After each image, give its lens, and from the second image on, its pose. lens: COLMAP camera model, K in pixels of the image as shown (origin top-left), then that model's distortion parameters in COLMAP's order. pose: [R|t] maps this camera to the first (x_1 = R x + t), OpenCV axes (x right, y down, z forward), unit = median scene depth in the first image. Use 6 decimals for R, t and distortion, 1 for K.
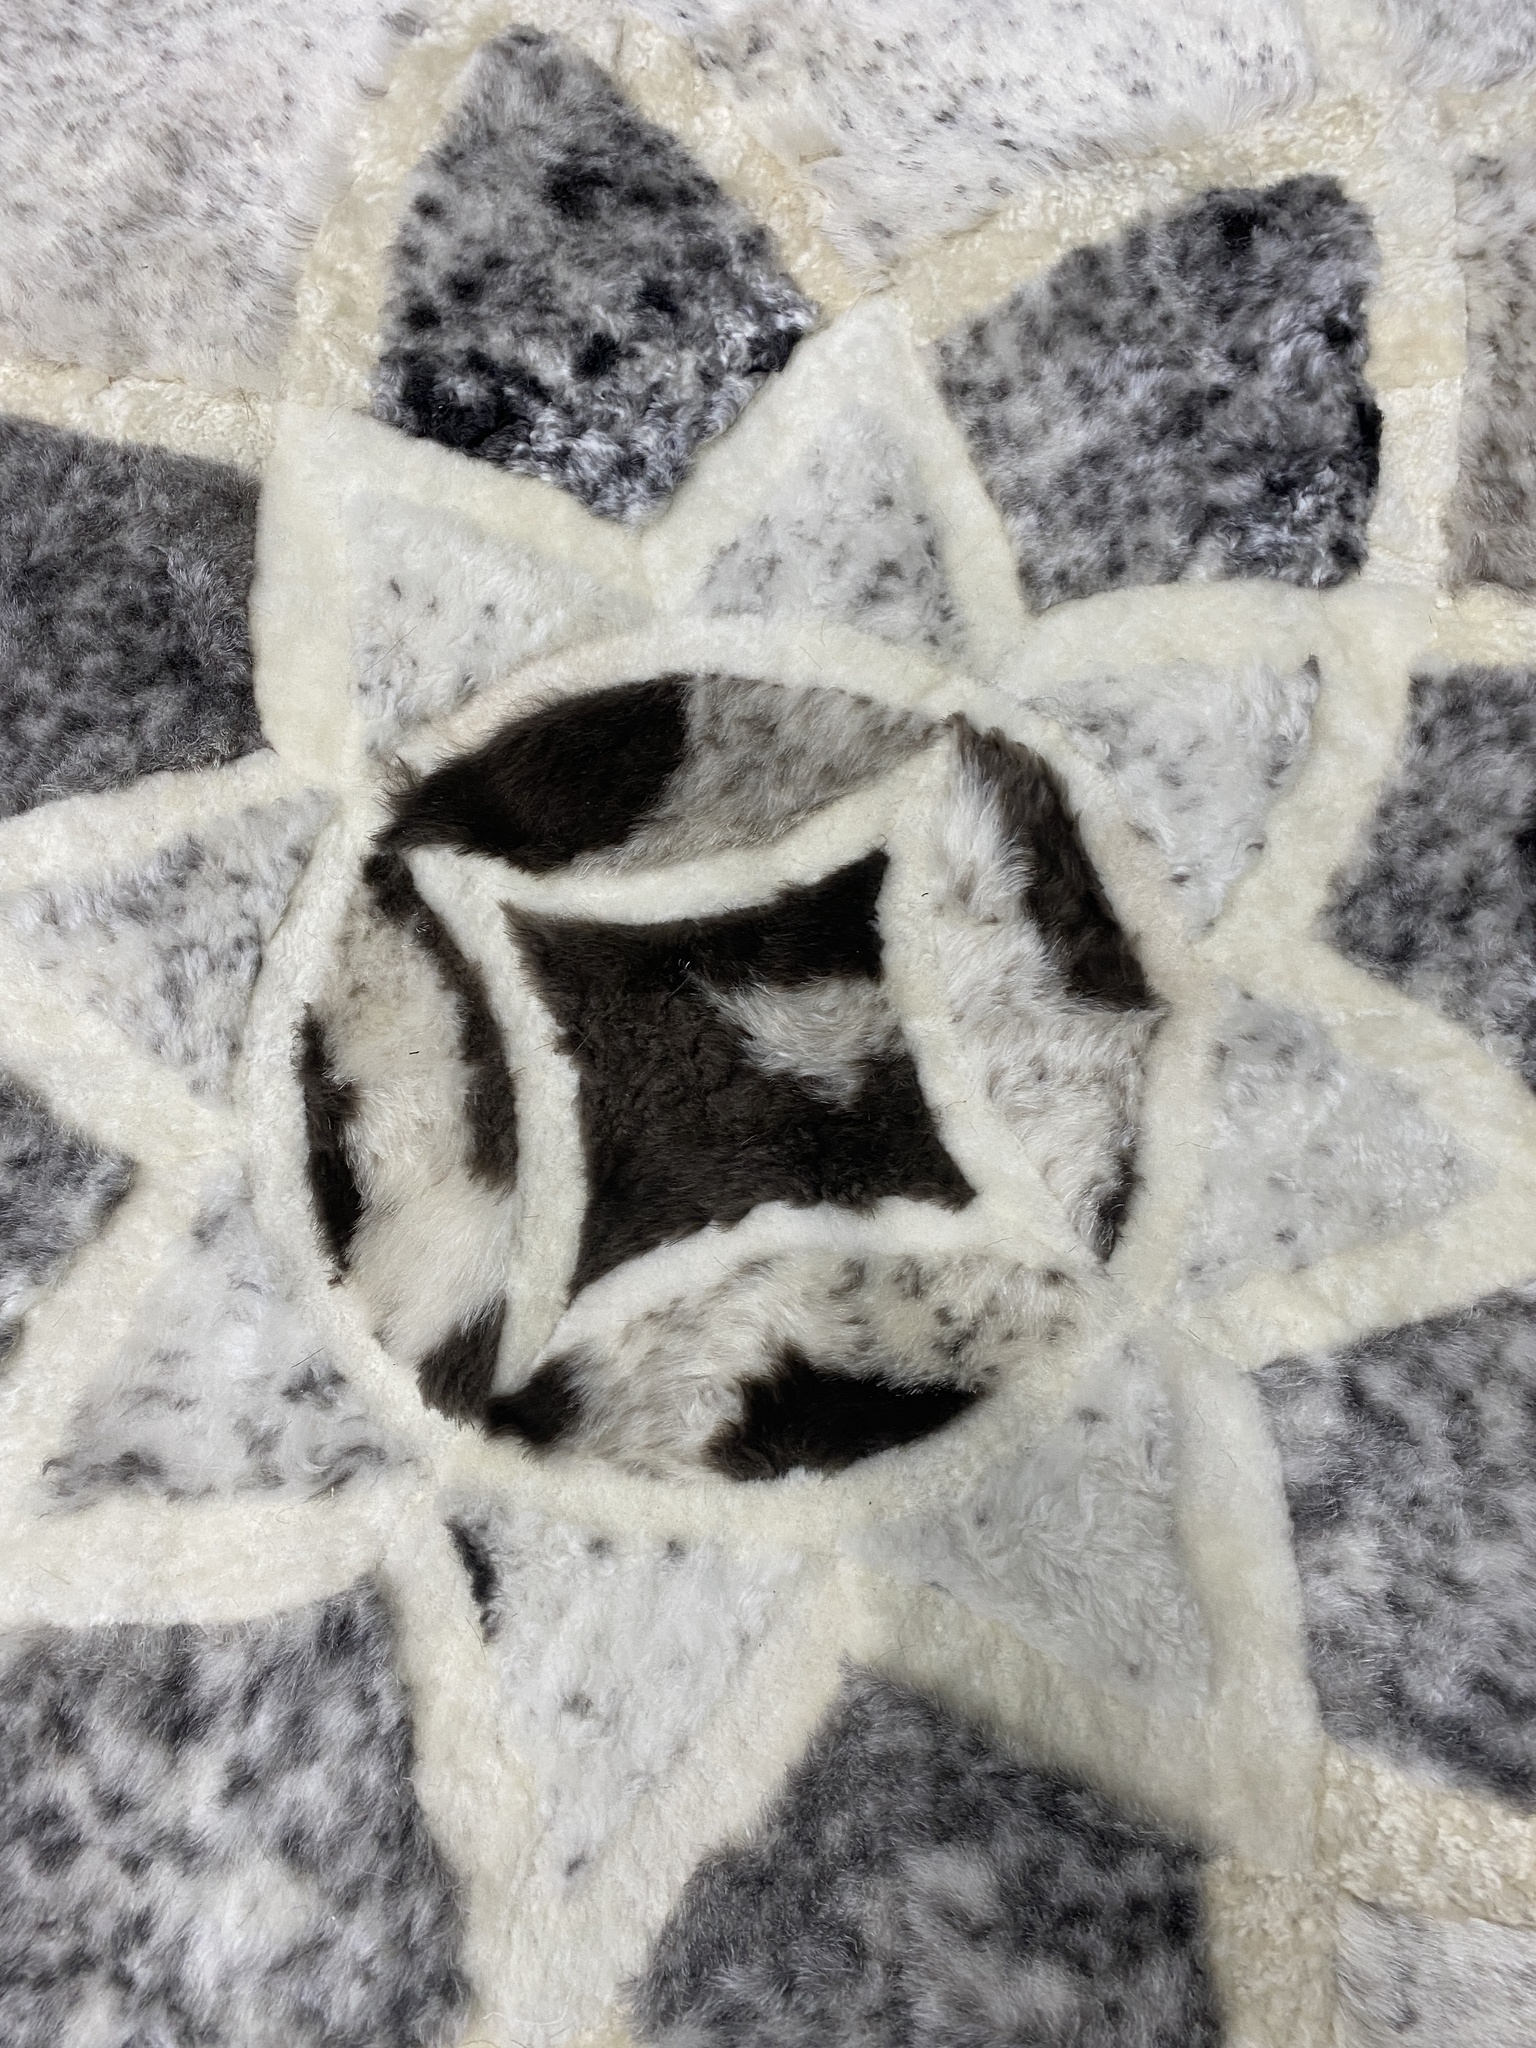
lens RADIAL K [[1600.2, 0, 778.0], [0, 1600.2, 1024.8], [0, 0, 1]] dist [0.038815, -0.053427]
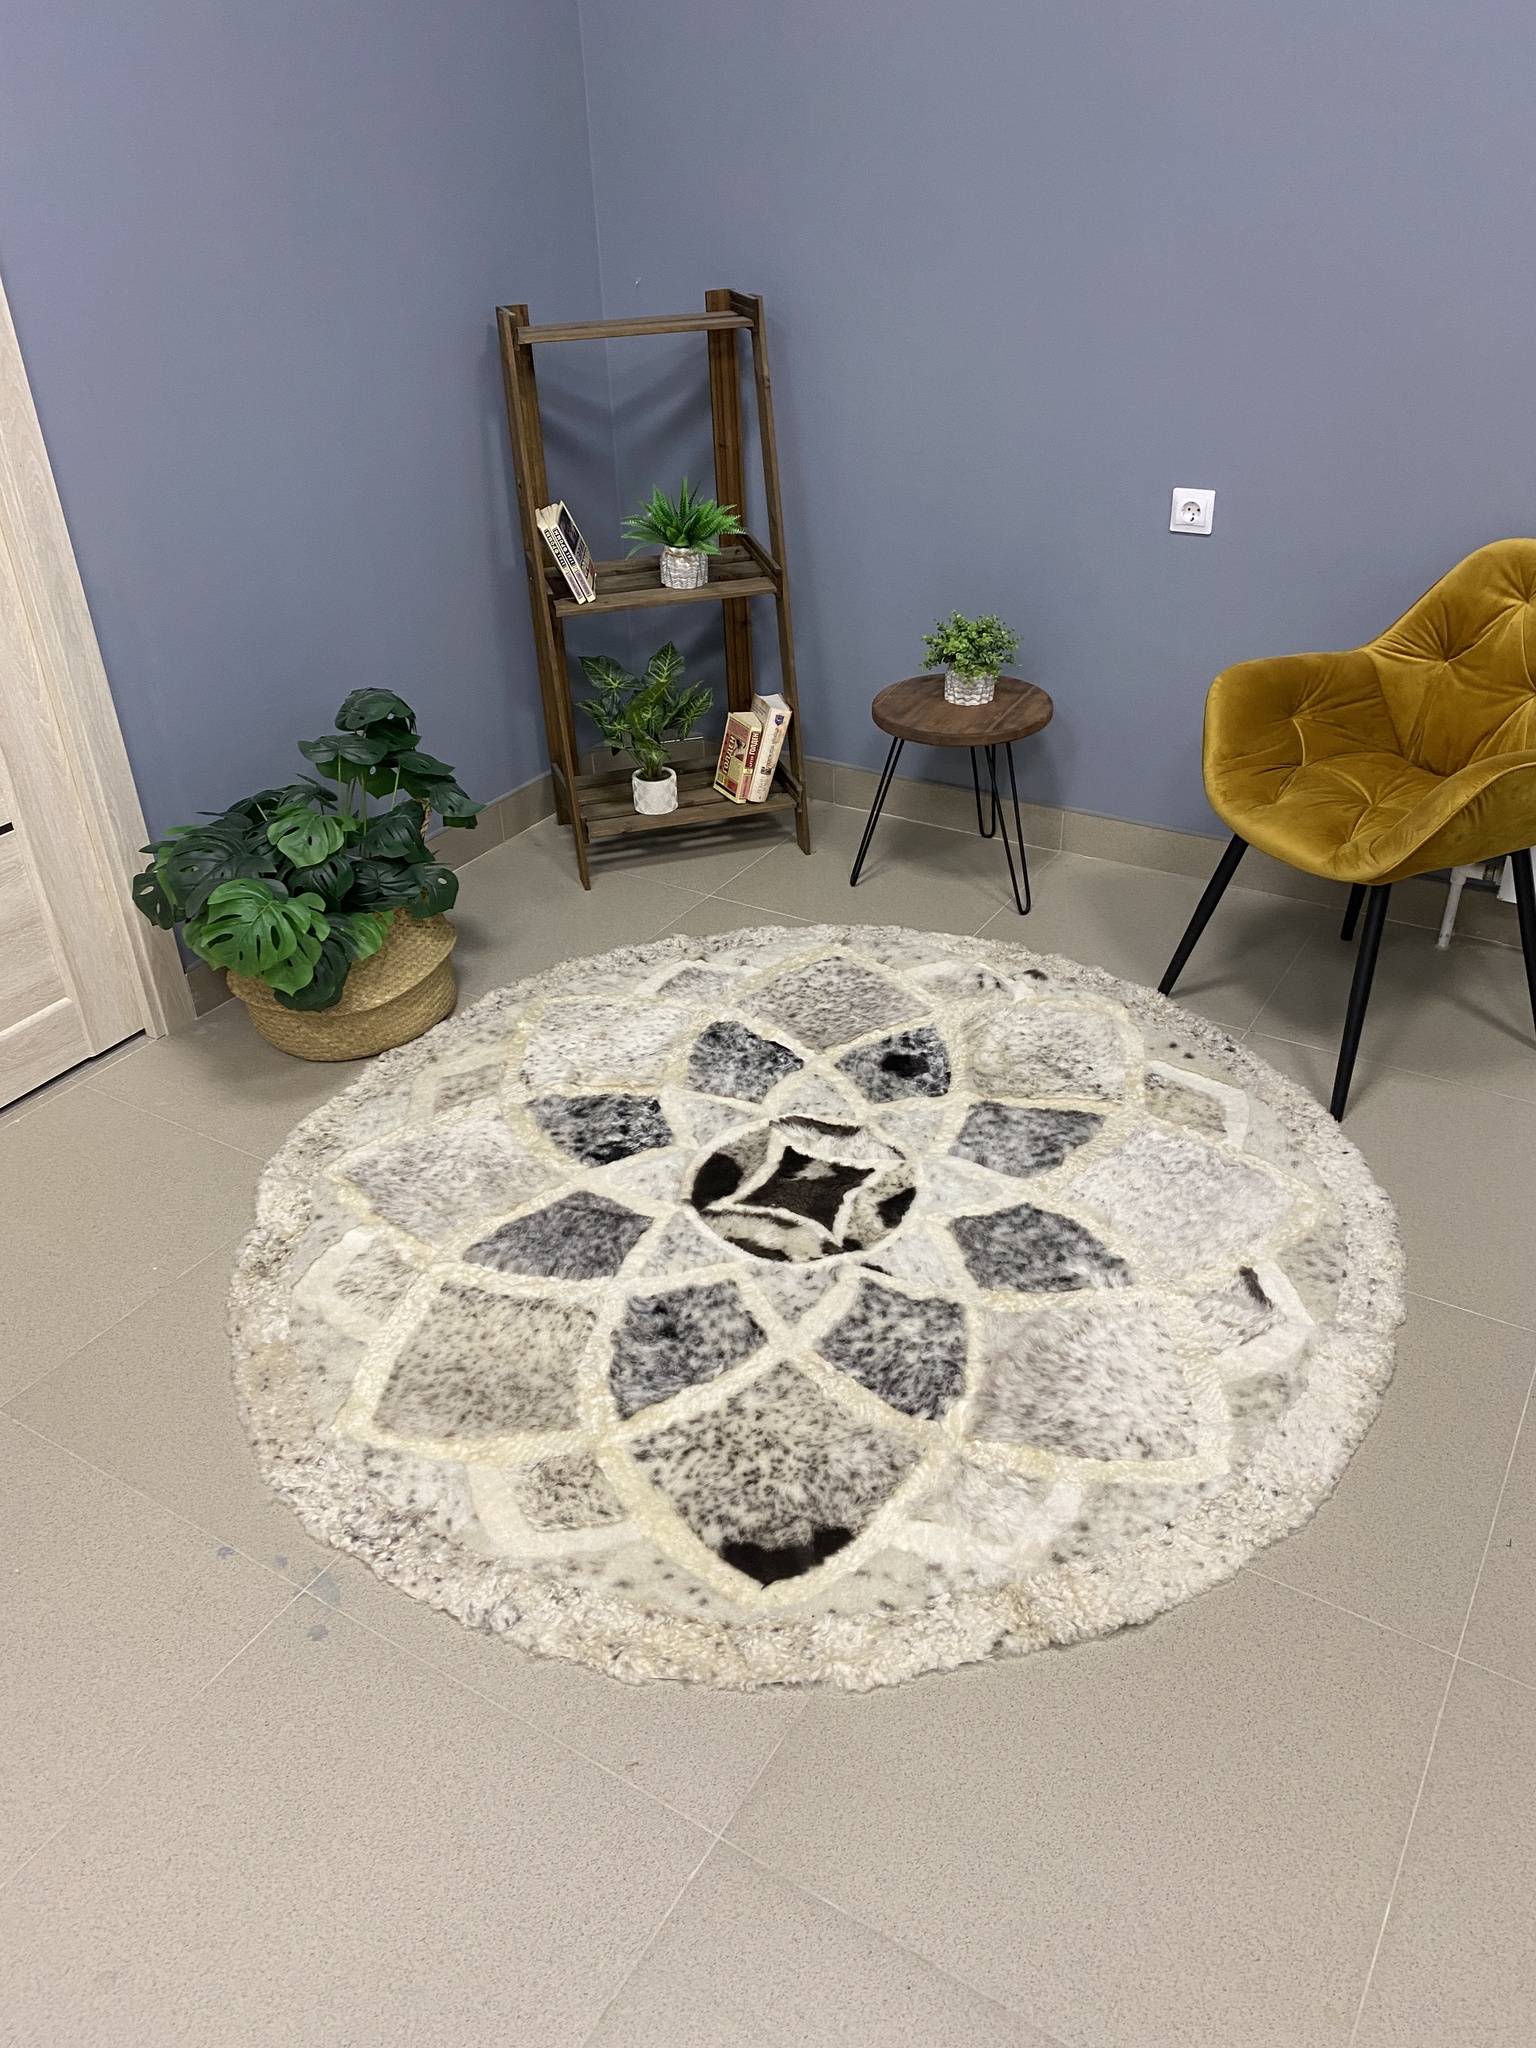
lens RADIAL K [[1519.2, 0, 744.5], [0, 1519.2, 1000.3], [0, 0, 1]] dist [0.134860, -0.330334]
pose [[0.643767, -0.417045, 0.641590, -2.237468], [0.746035, 0.528630, -0.404947, 1.127922], [-0.170283, 0.739340, 0.651445, -1.645373]]
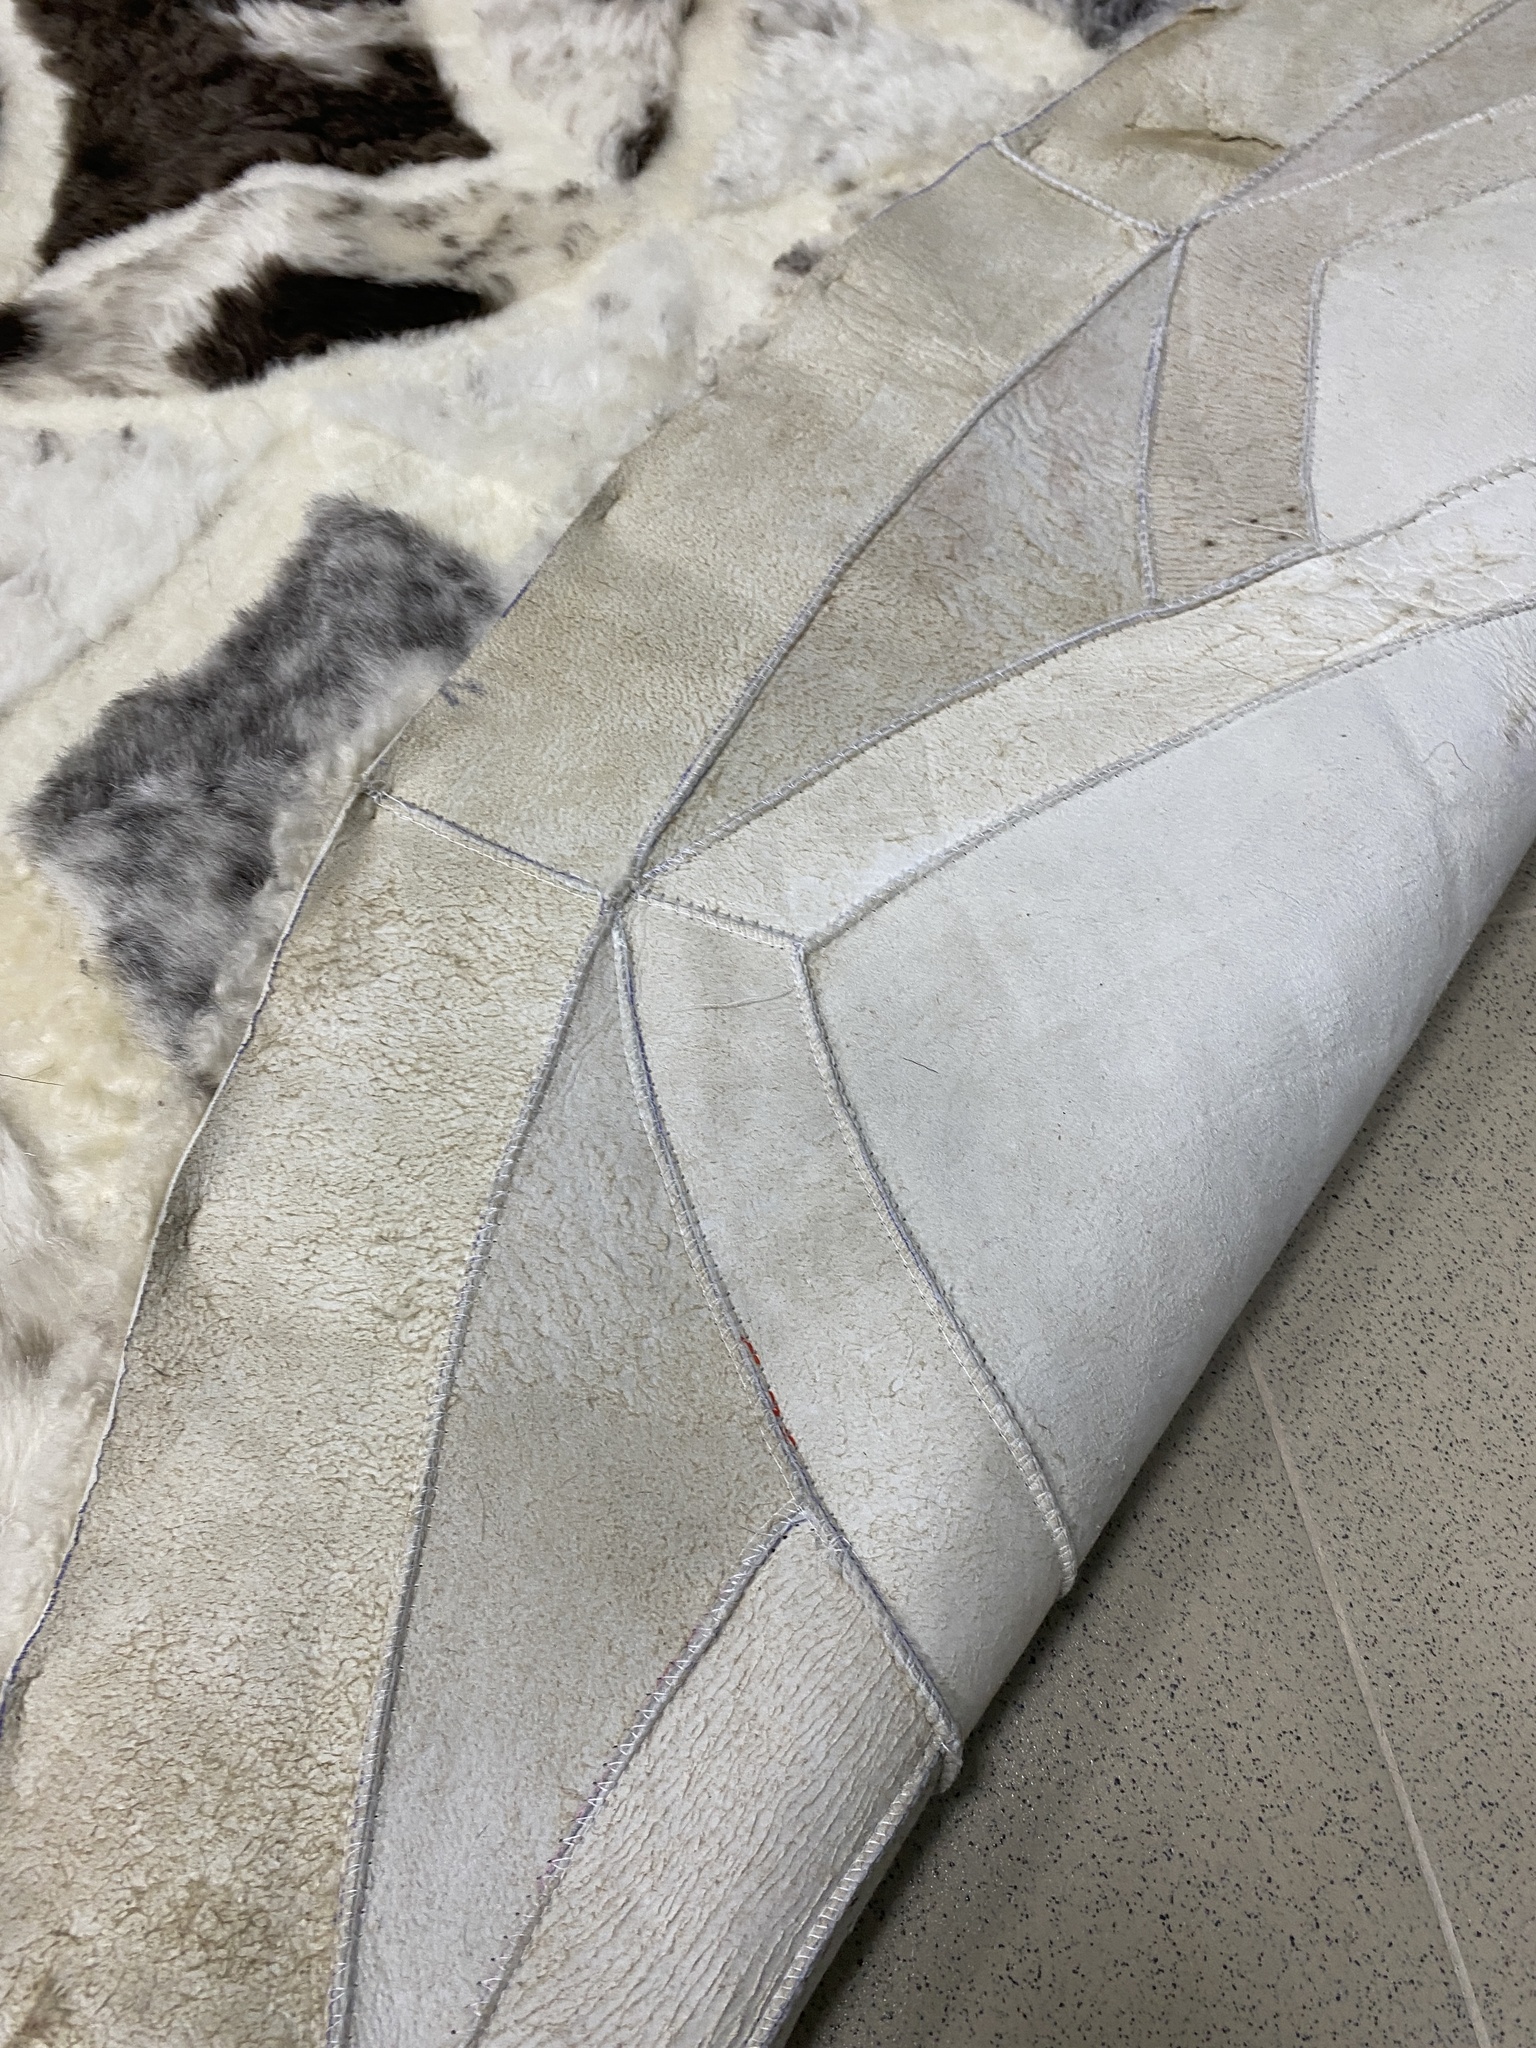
lens RADIAL K [[1631.6, 0, 769.5], [0, 1631.6, 967.8], [0, 0, 1]] dist [0.042160, -0.189582]
pose [[0.997587, -0.066499, 0.019943, 0.223636], [0.069047, 0.980281, -0.185153, 0.720285], [-0.007238, 0.186083, 0.982507, 0.160121]]
